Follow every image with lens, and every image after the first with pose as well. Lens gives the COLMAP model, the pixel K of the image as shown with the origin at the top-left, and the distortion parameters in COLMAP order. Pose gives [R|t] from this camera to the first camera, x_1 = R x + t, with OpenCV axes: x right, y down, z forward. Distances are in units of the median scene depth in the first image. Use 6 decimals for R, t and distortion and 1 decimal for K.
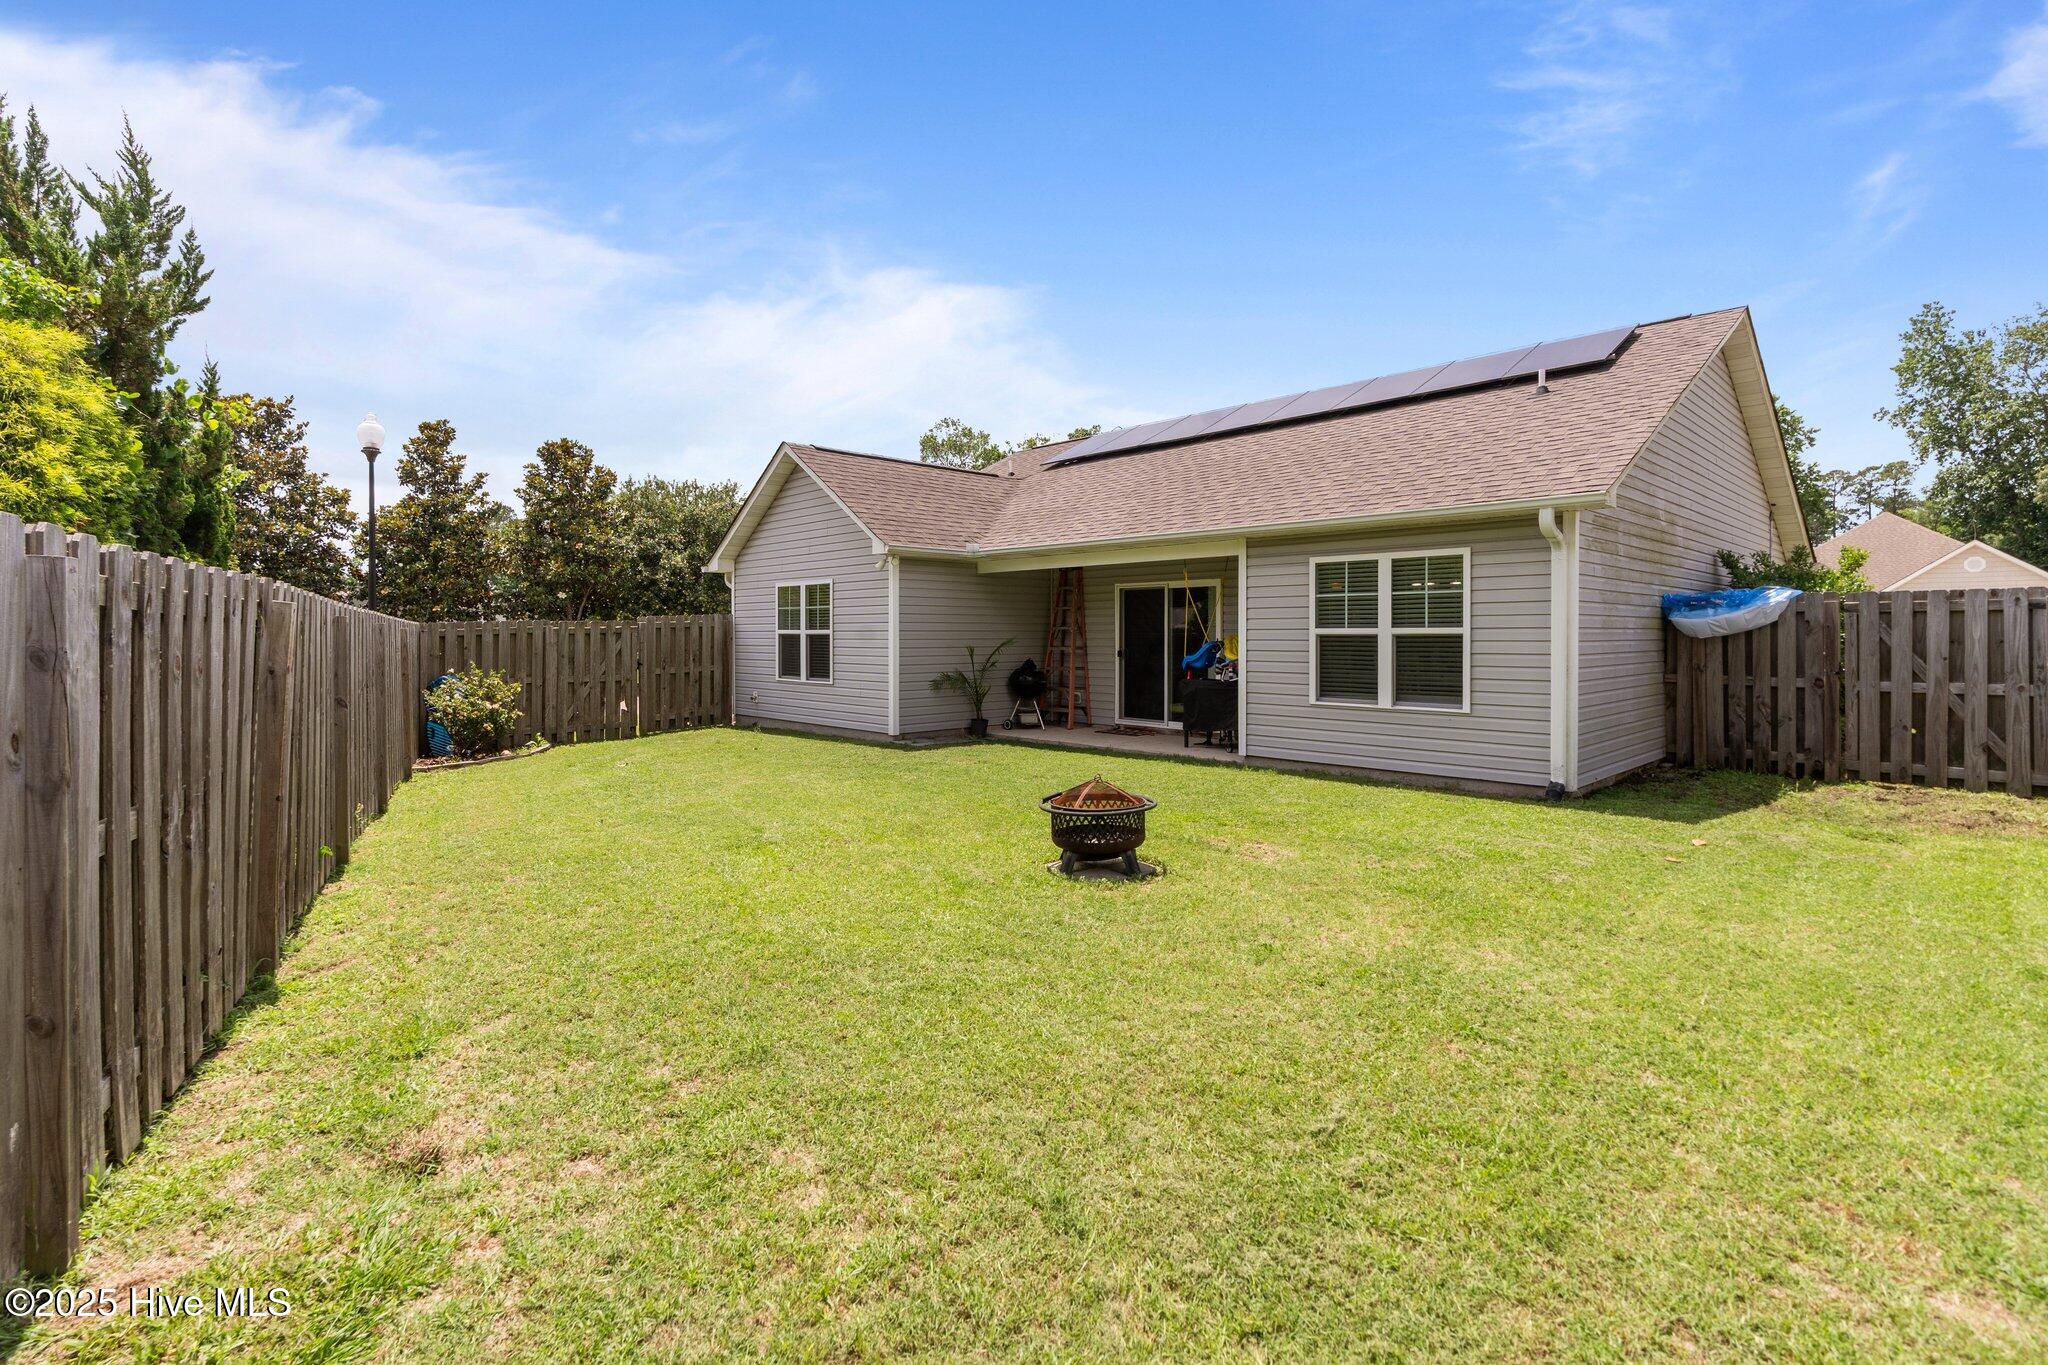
lens RADIAL K [[937.2, 0, 1030.0], [0, 937.2, 673.0], [0, 0, 1]] dist [-0.001855, 0.000039]
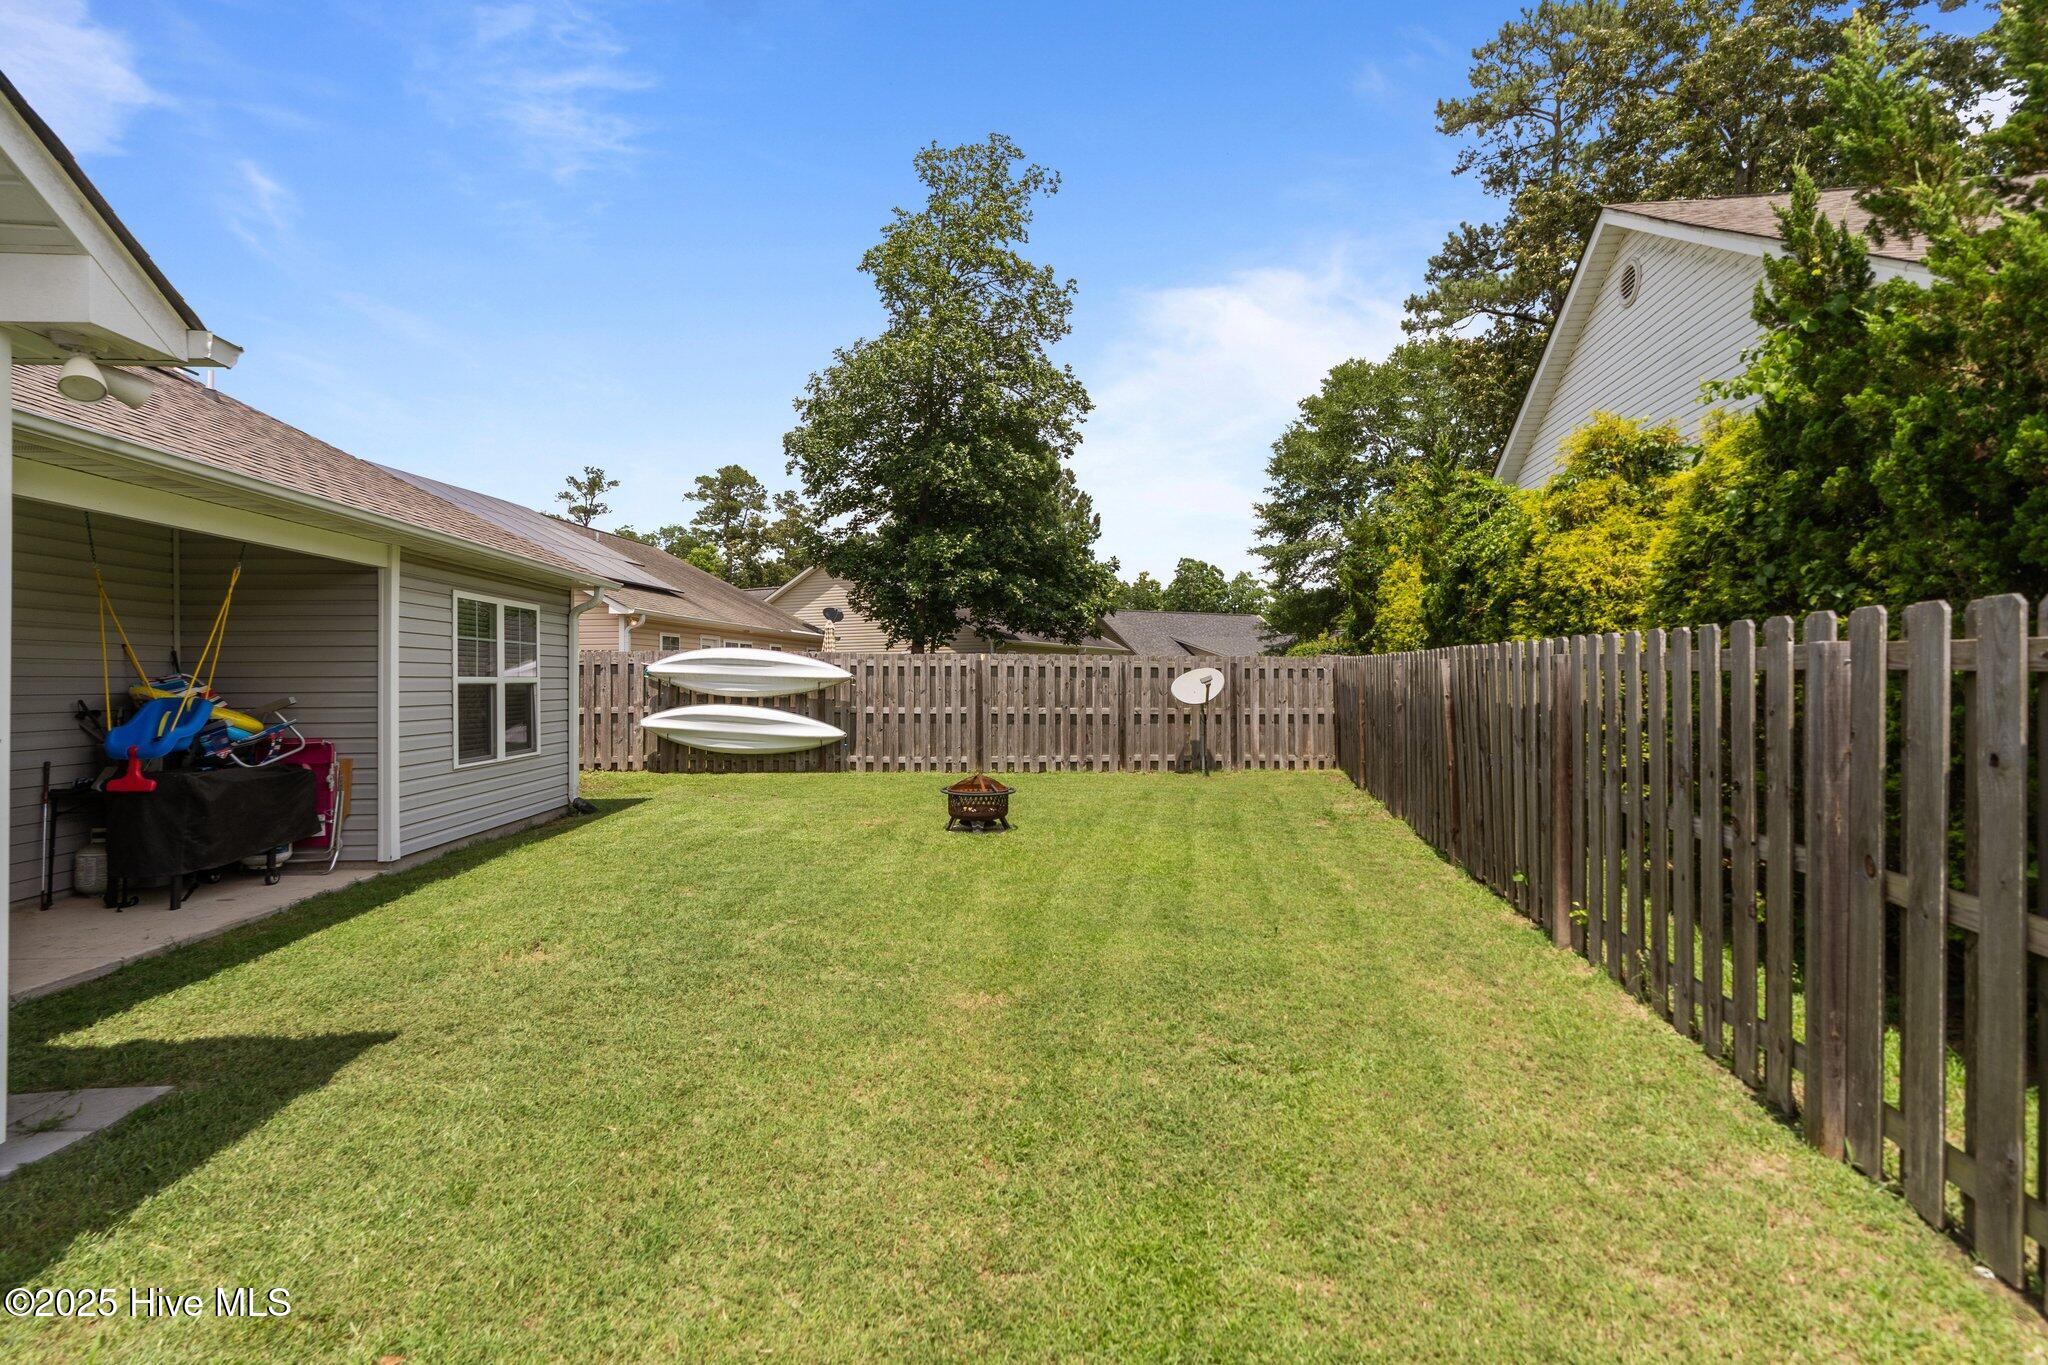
lens RADIAL K [[937.2, 0, 1030.0], [0, 937.2, 673.0], [0, 0, 1]] dist [-0.001855, 0.000039]
pose [[-0.763783, -0.002002, 0.645471, -0.449250], [0.014403, 0.999693, 0.020143, -0.044049], [-0.645313, 0.024682, -0.763519, 0.961212]]
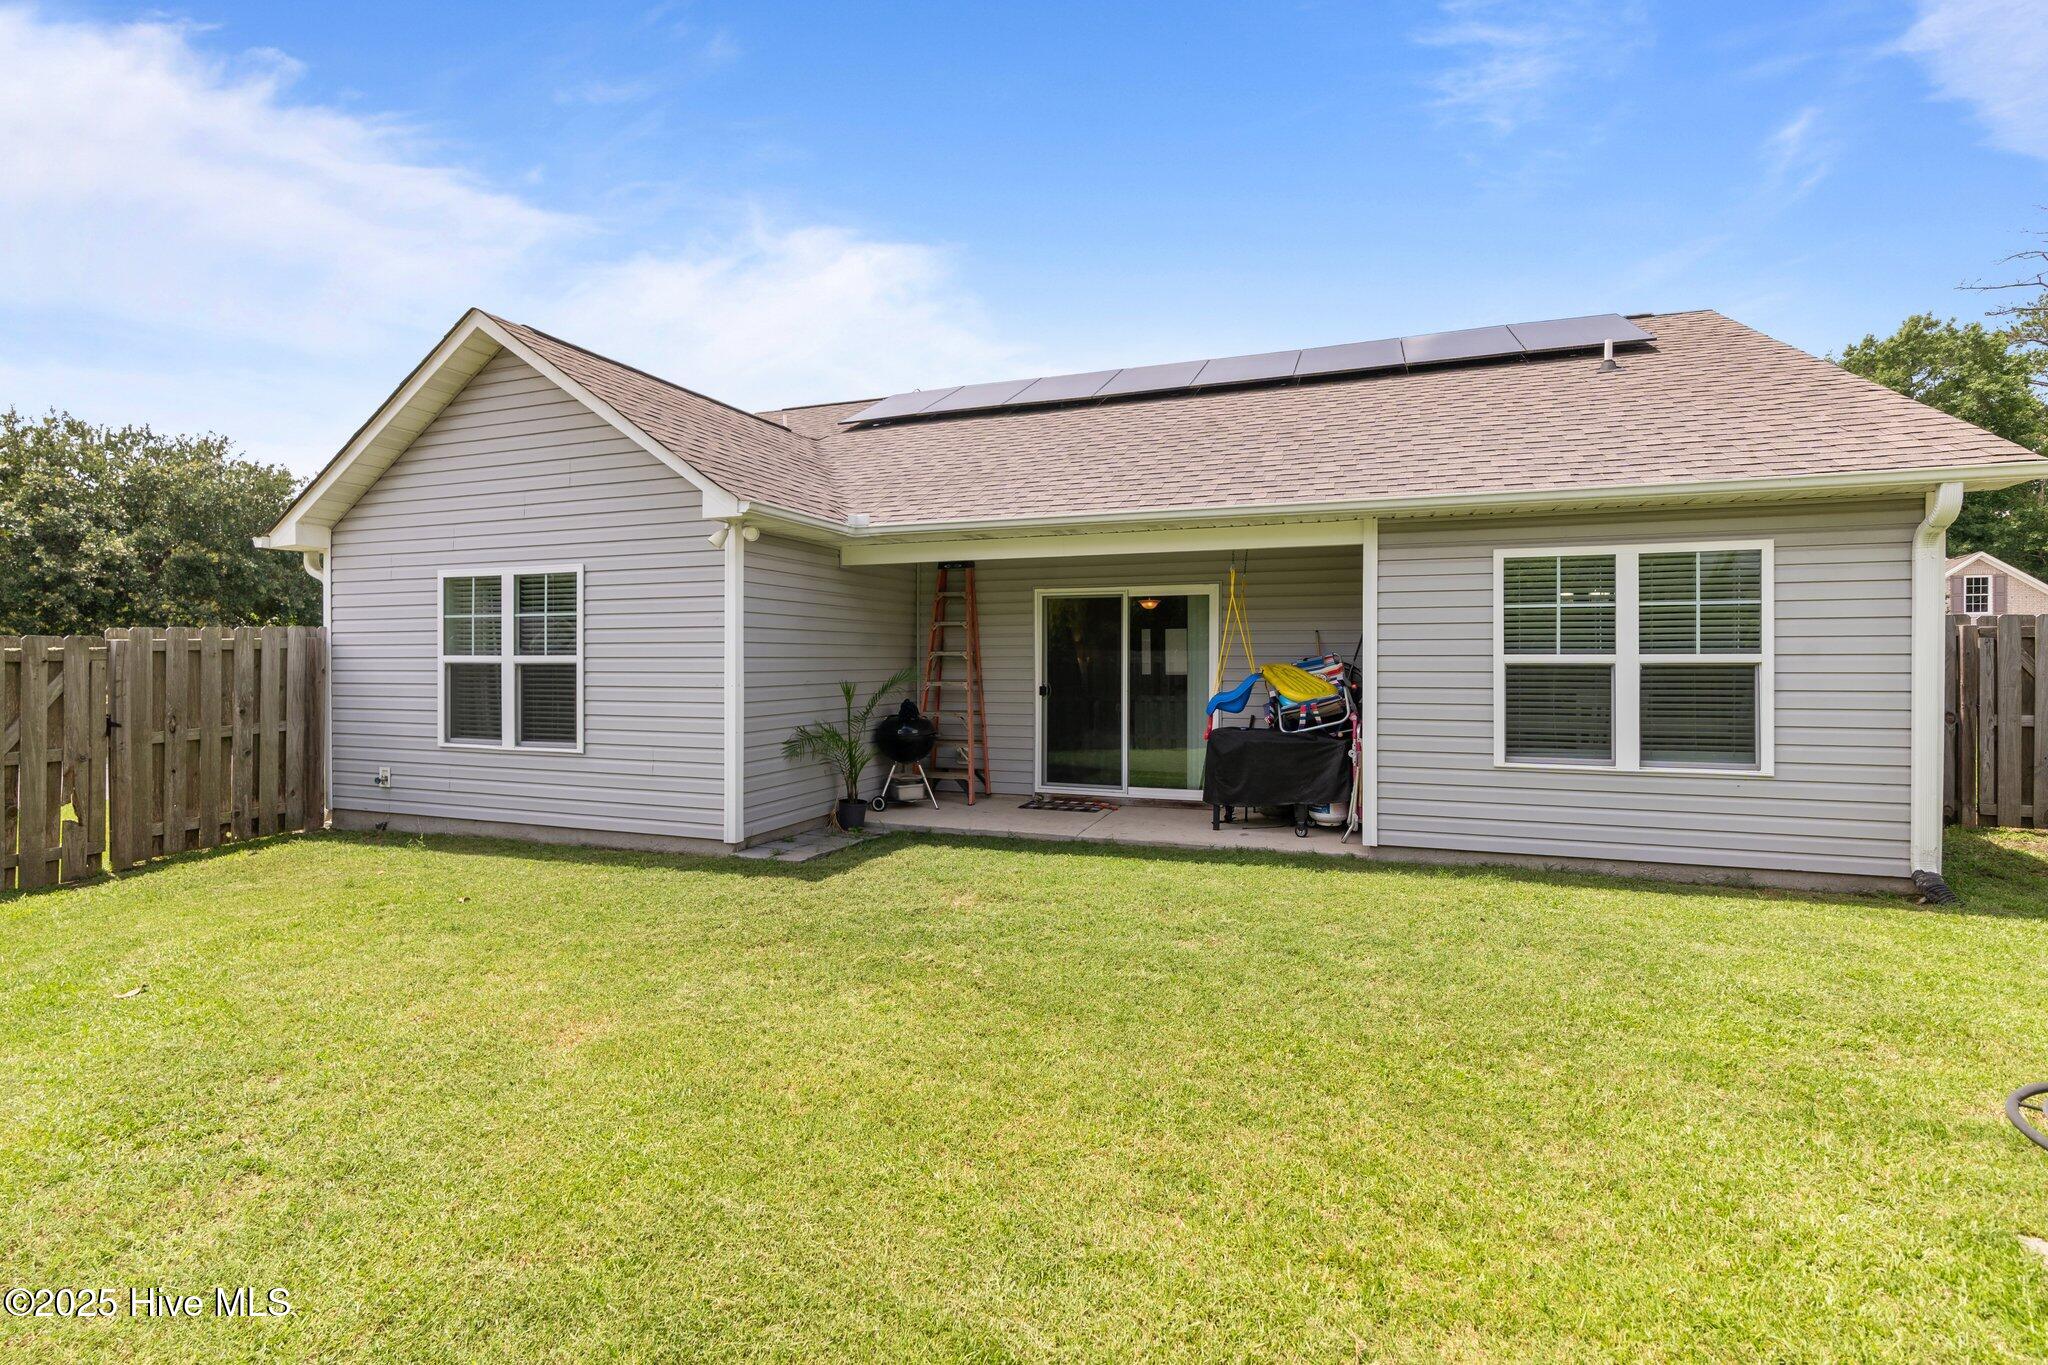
lens RADIAL K [[937.2, 0, 1030.0], [0, 937.2, 673.0], [0, 0, 1]] dist [-0.001855, 0.000039]
pose [[0.903018, -0.006720, 0.429550, -0.217095], [0.018485, 0.999559, -0.023221, -0.018295], [-0.429205, 0.028909, 0.902744, 0.395740]]
